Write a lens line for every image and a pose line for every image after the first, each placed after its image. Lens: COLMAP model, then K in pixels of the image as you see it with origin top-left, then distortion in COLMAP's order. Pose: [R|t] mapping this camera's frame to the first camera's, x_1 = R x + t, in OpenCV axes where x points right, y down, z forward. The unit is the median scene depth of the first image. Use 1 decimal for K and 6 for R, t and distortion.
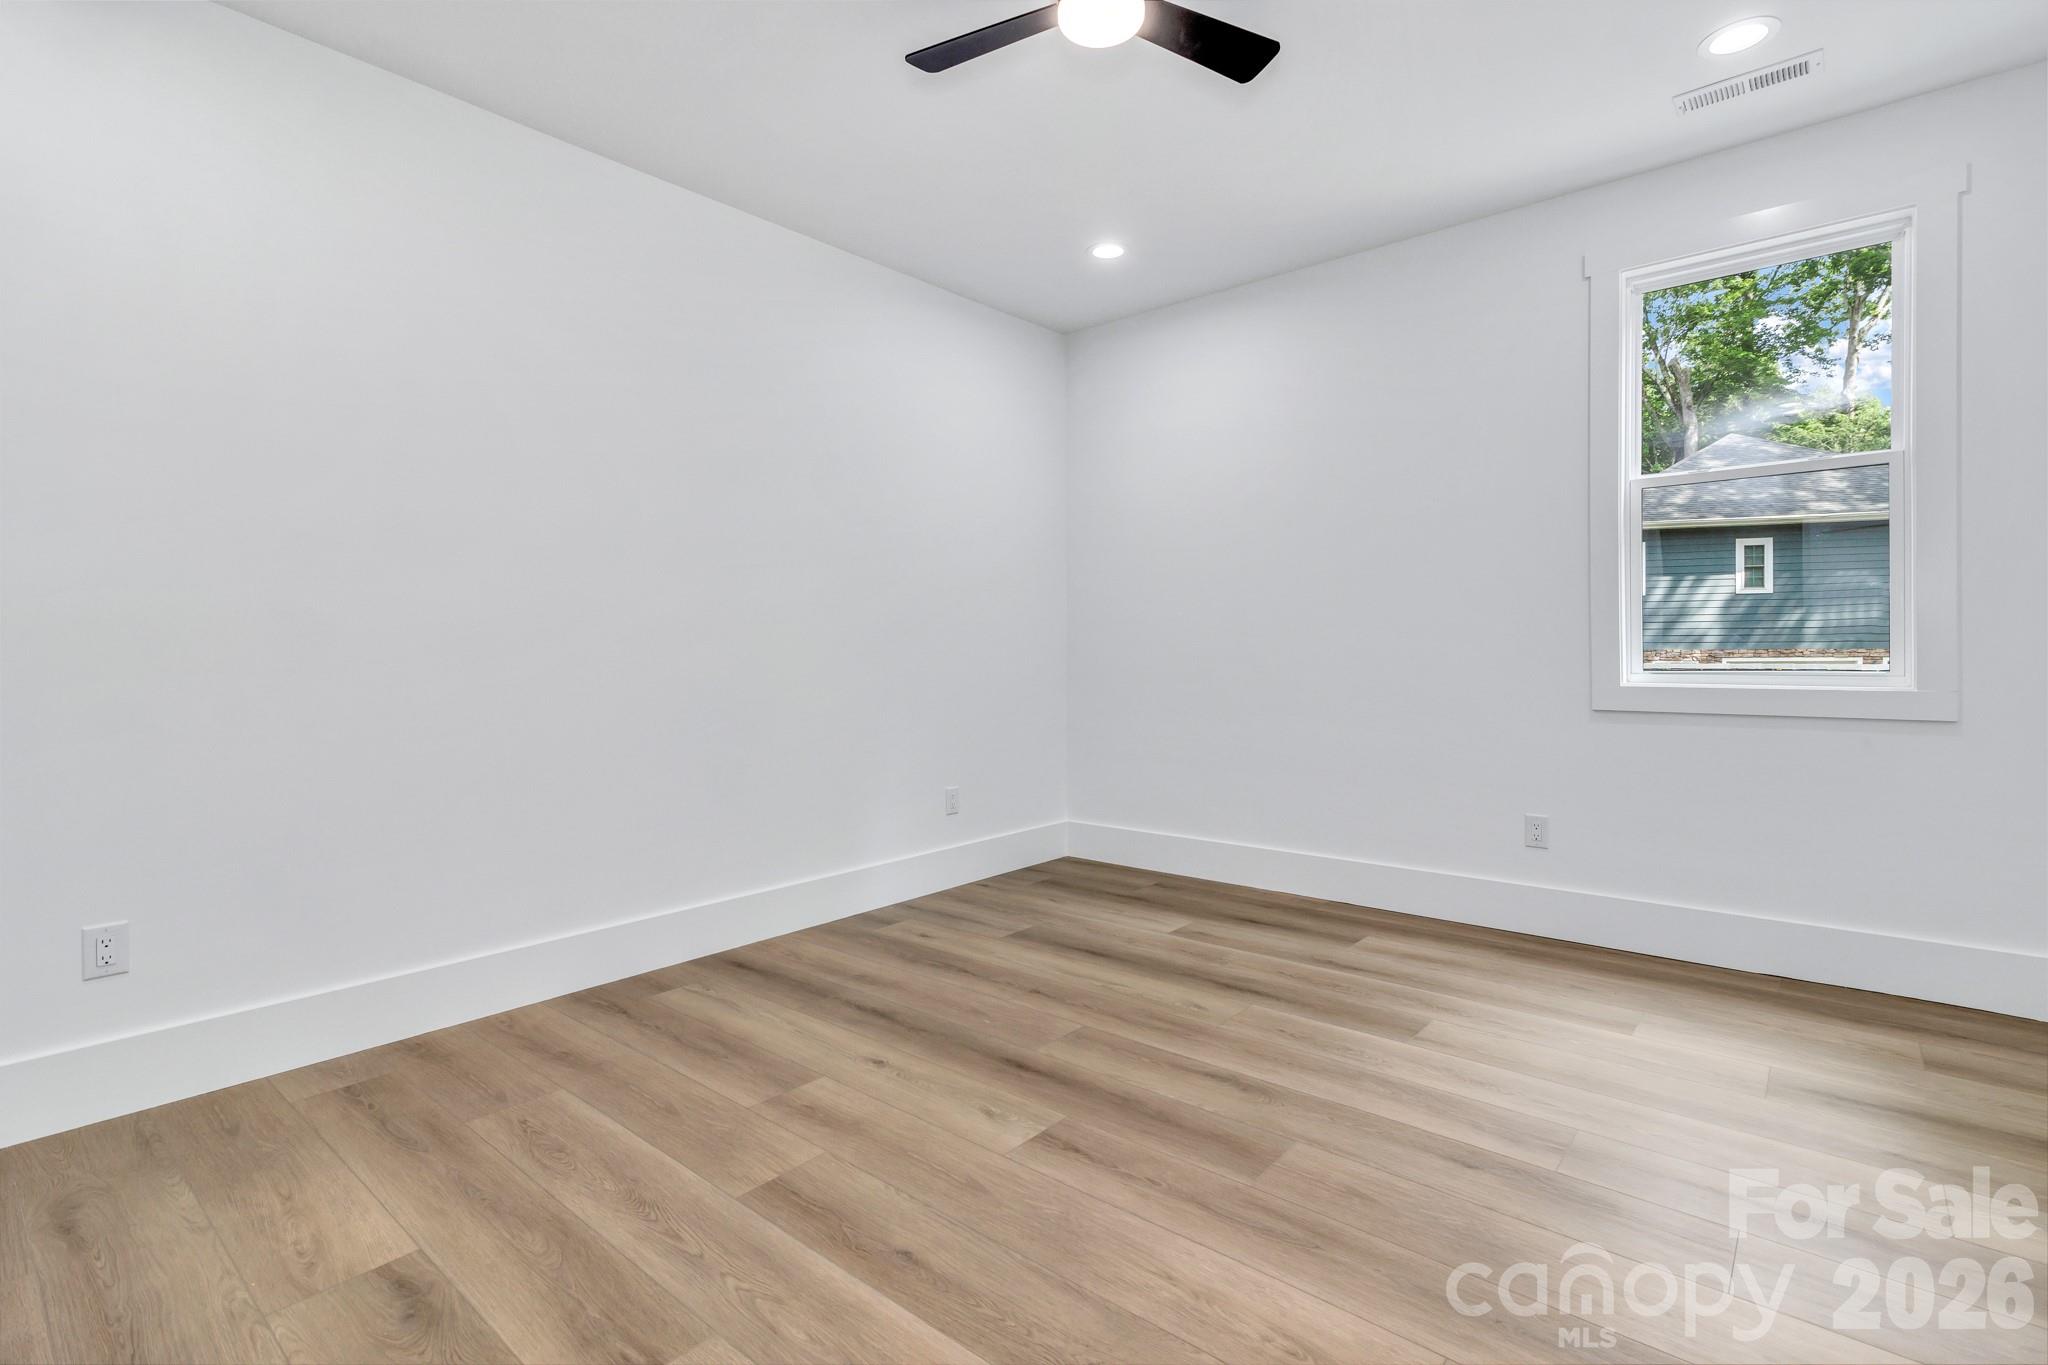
lens RADIAL K [[943.1, 0, 1031.1], [0, 943.1, 658.2], [0, 0, 1]] dist [0.000773, -0.000340]
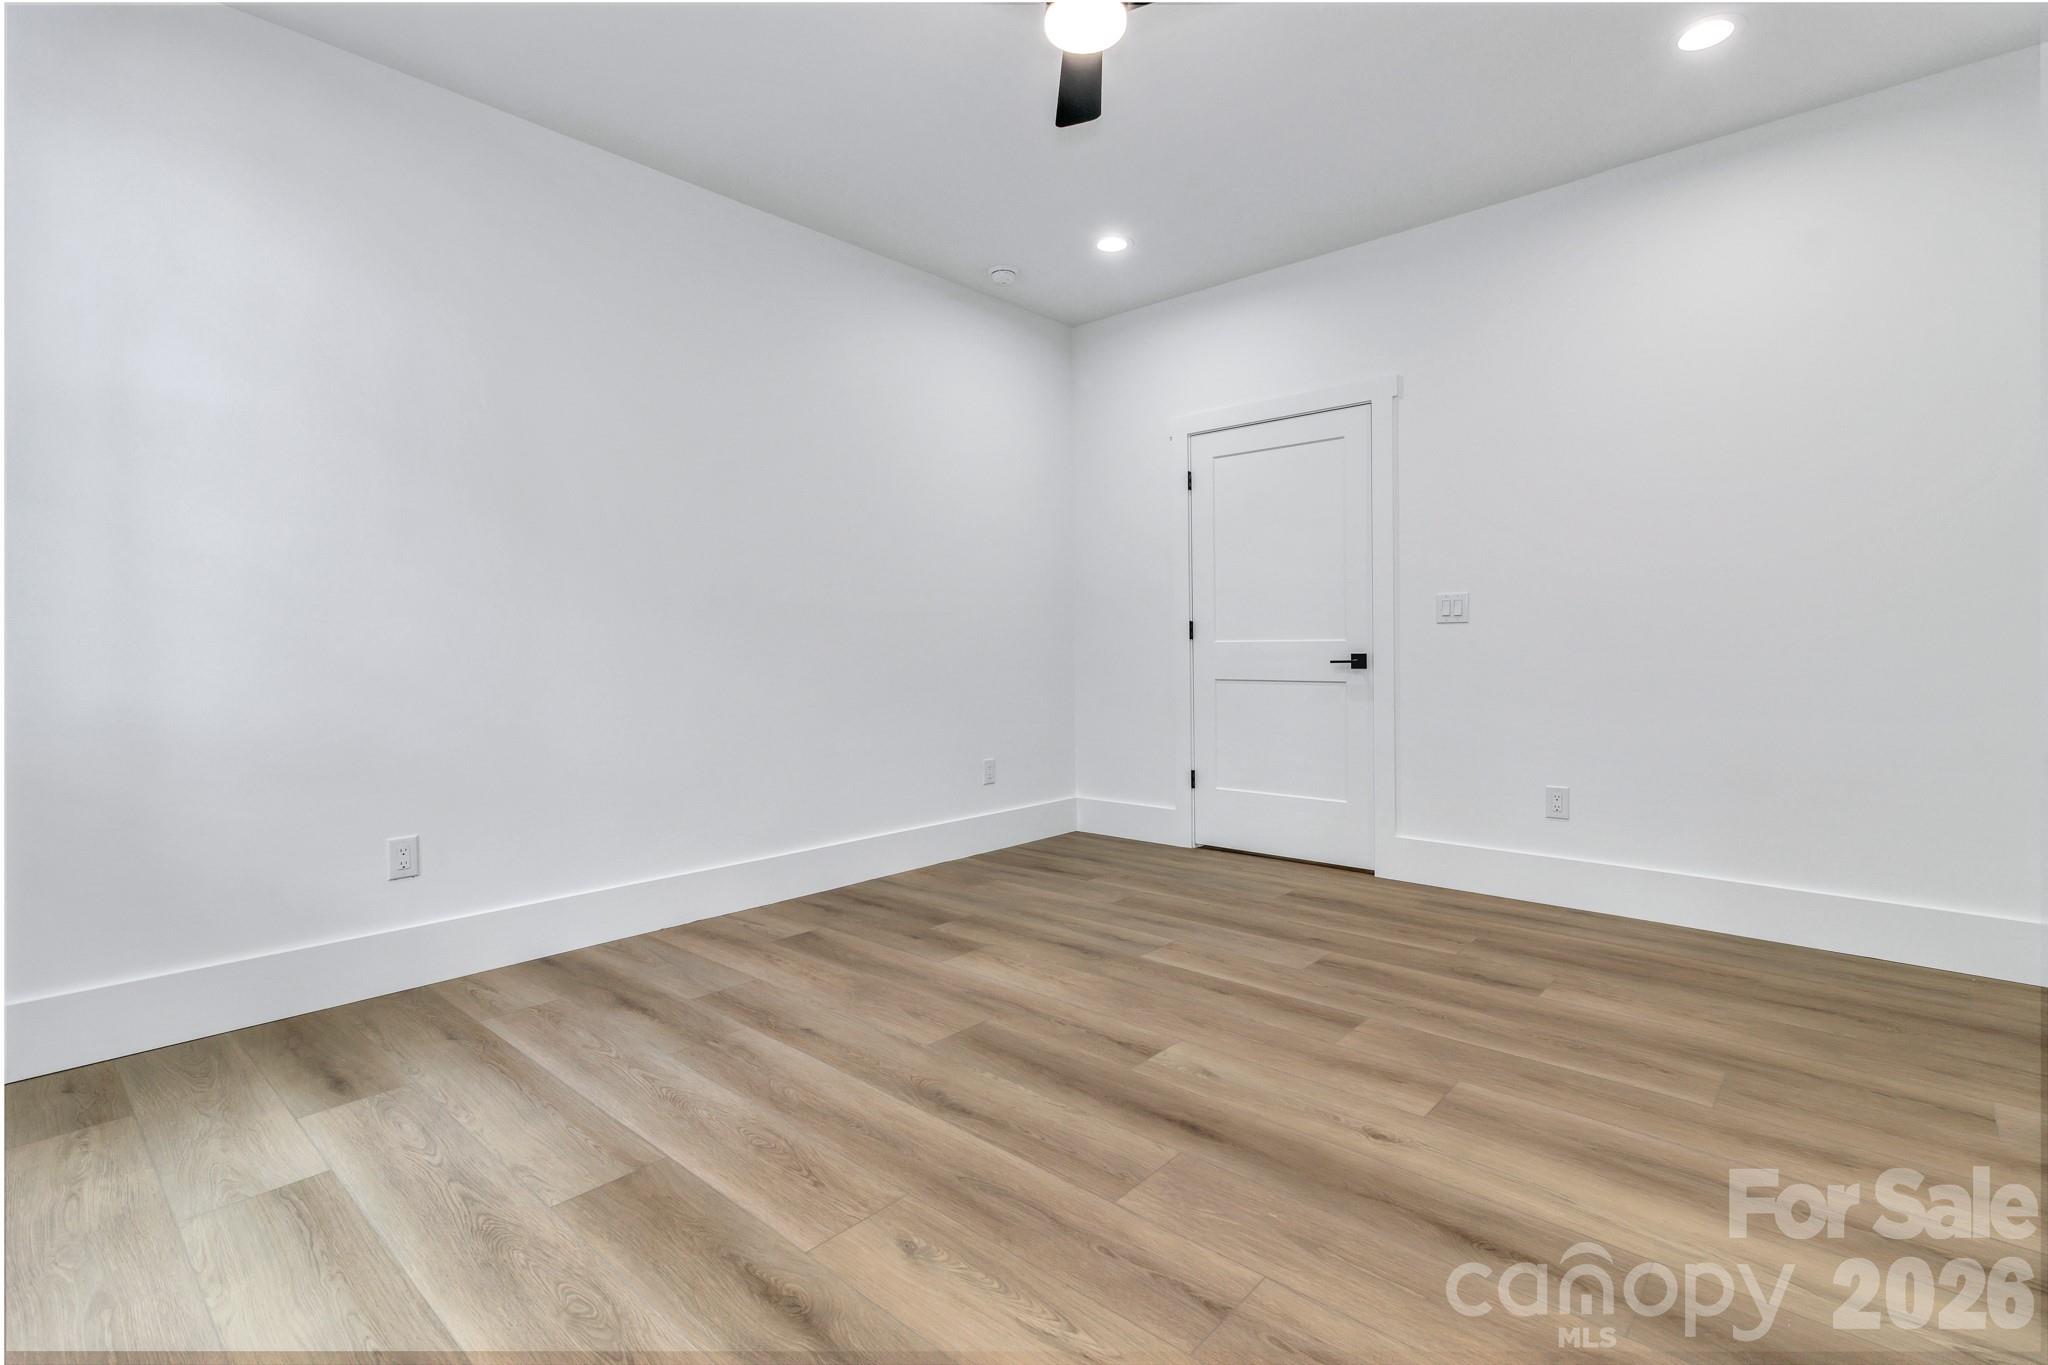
lens RADIAL K [[943.1, 0, 1031.1], [0, 943.1, 658.2], [0, 0, 1]] dist [0.000773, -0.000340]
pose [[-0.999517, 0.011957, 0.028690, 0.112243], [0.012629, 0.999648, 0.023347, 0.013664], [-0.028401, 0.023698, -0.999316, 2.043874]]
